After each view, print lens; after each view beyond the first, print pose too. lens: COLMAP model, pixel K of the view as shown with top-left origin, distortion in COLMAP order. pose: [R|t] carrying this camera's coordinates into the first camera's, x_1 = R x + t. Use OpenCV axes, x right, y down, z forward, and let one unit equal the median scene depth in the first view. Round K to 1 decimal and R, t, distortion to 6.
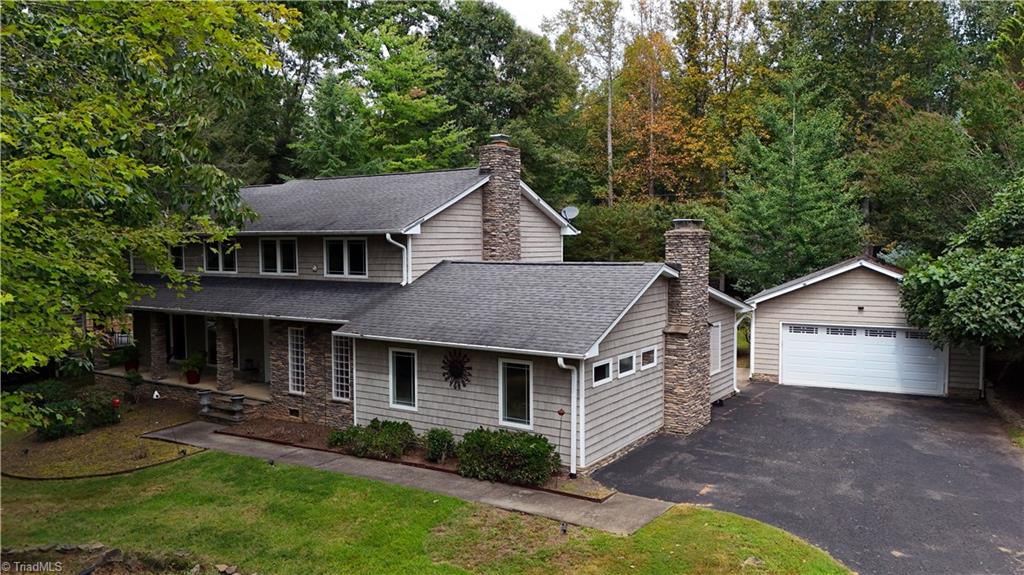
lens RADIAL K [[752.6, 0, 509.3], [0, 752.6, 285.6], [0, 0, 1]] dist [0.040988, -0.042891]
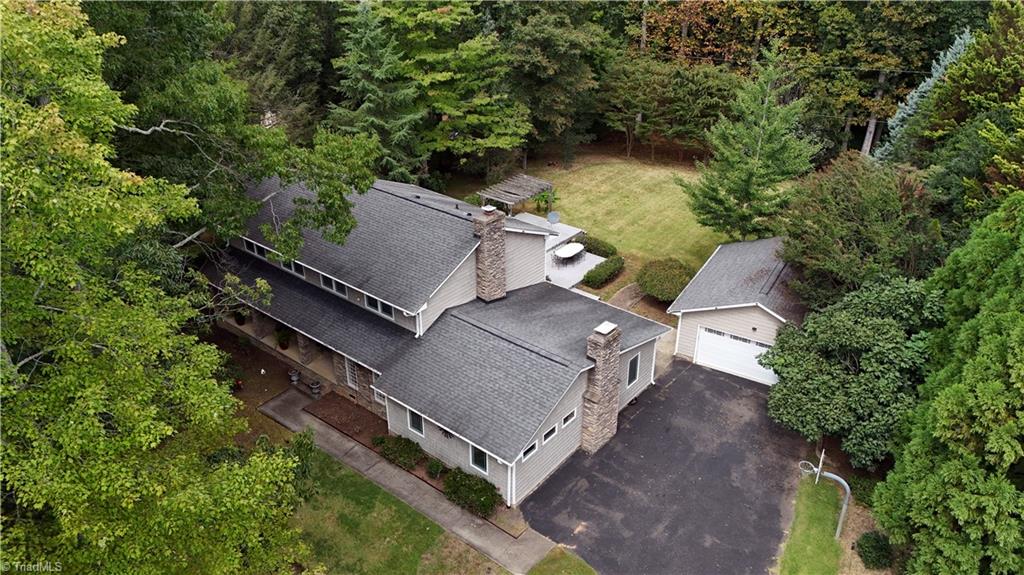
lens RADIAL K [[752.6, 0, 513.5], [0, 752.6, 284.9], [0, 0, 1]] dist [0.040988, -0.042891]
pose [[0.995905, 0.042234, -0.079940, 0.161480], [-0.004554, 0.906498, 0.422186, -0.718074], [0.090297, -0.420093, 0.902978, -0.271561]]
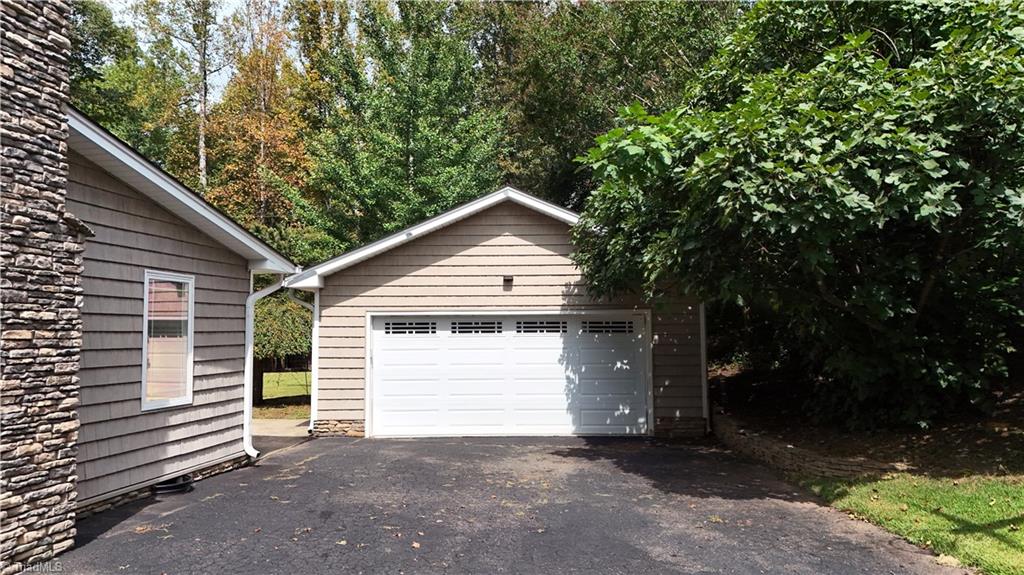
lens RADIAL K [[752.6, 0, 513.2], [0, 752.6, 285.0], [0, 0, 1]] dist [0.040988, -0.042891]
pose [[0.905430, 0.023968, 0.423819, 0.282264], [0.029518, 0.992433, -0.119187, 0.112573], [-0.423469, 0.120426, 0.897871, 0.608017]]
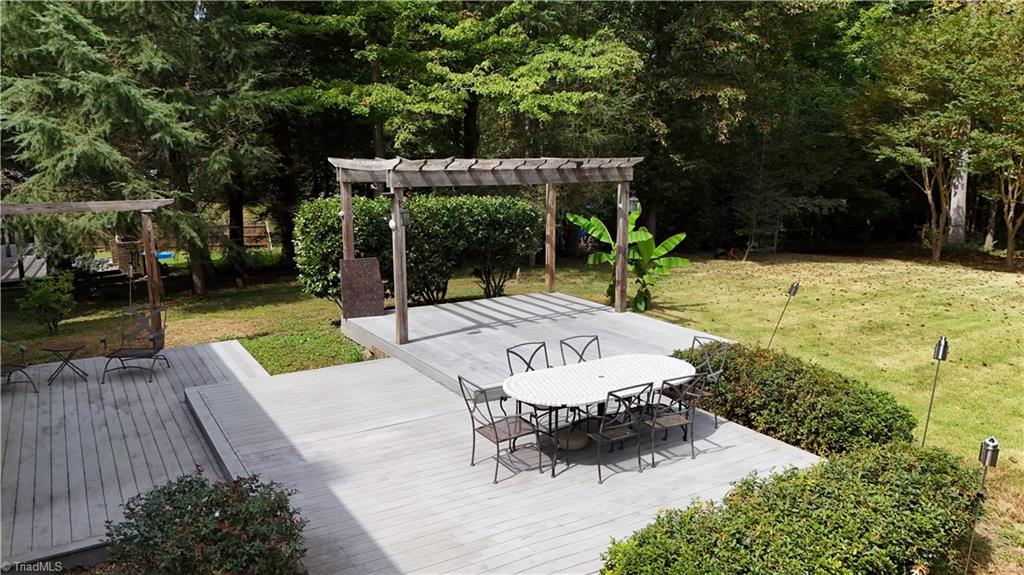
lens RADIAL K [[752.6, 0, 510.4], [0, 752.6, 287.8], [0, 0, 1]] dist [0.040988, -0.042891]
pose [[0.906151, 0.083875, -0.414555, 0.253532], [-0.030492, 0.990544, 0.133761, -0.010469], [0.421854, -0.108567, 0.900140, 1.338068]]
